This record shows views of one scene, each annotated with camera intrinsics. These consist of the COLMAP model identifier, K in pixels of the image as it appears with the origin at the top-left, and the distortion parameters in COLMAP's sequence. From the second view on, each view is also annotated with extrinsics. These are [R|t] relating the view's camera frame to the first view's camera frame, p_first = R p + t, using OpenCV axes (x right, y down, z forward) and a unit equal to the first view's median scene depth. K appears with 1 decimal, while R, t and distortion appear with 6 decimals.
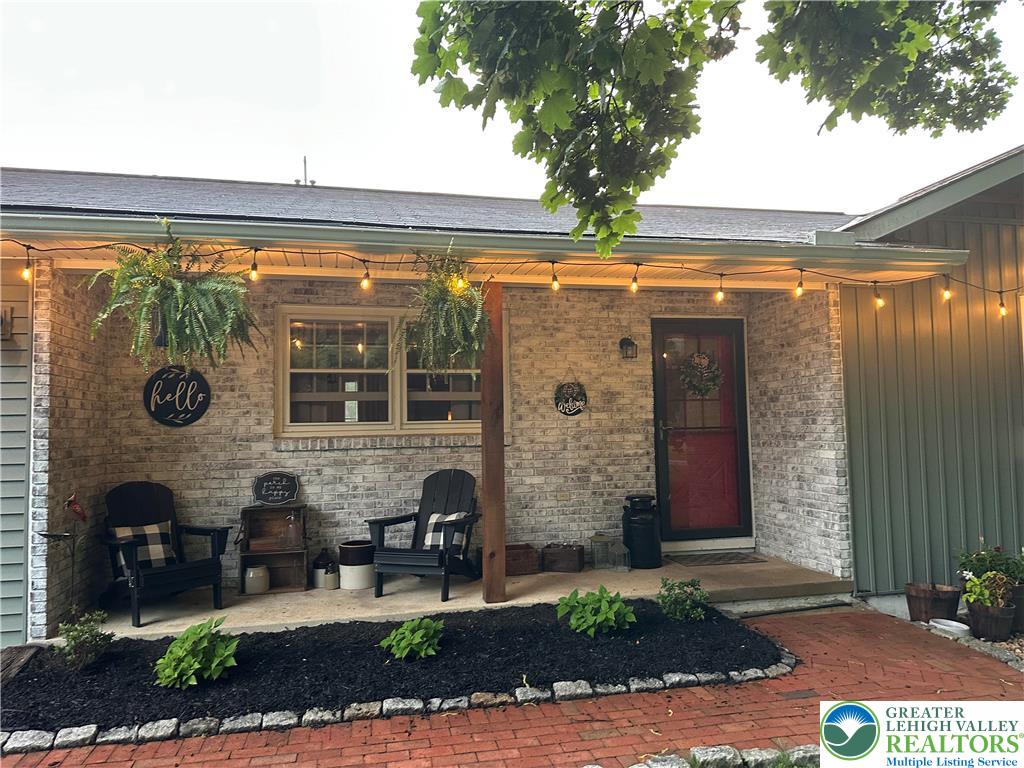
lens RADIAL K [[719.1, 0, 512.4], [0, 719.1, 385.8], [0, 0, 1]] dist [0.038778, 0.000449]
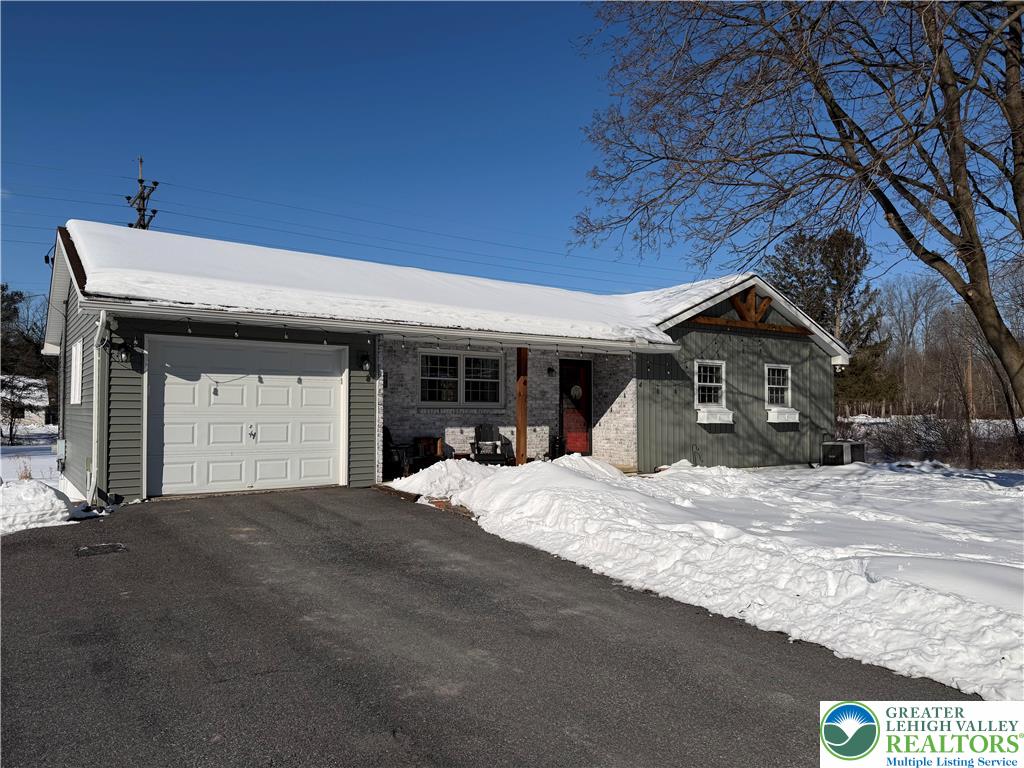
lens RADIAL K [[719.2, 0, 513.1], [0, 719.2, 383.3], [0, 0, 1]] dist [0.009899, 0.002790]
pose [[0.919097, 0.036378, 0.392348, -0.910778], [-0.043525, 0.999009, 0.009332, -0.036538], [-0.391620, -0.025654, 0.919769, -1.128750]]
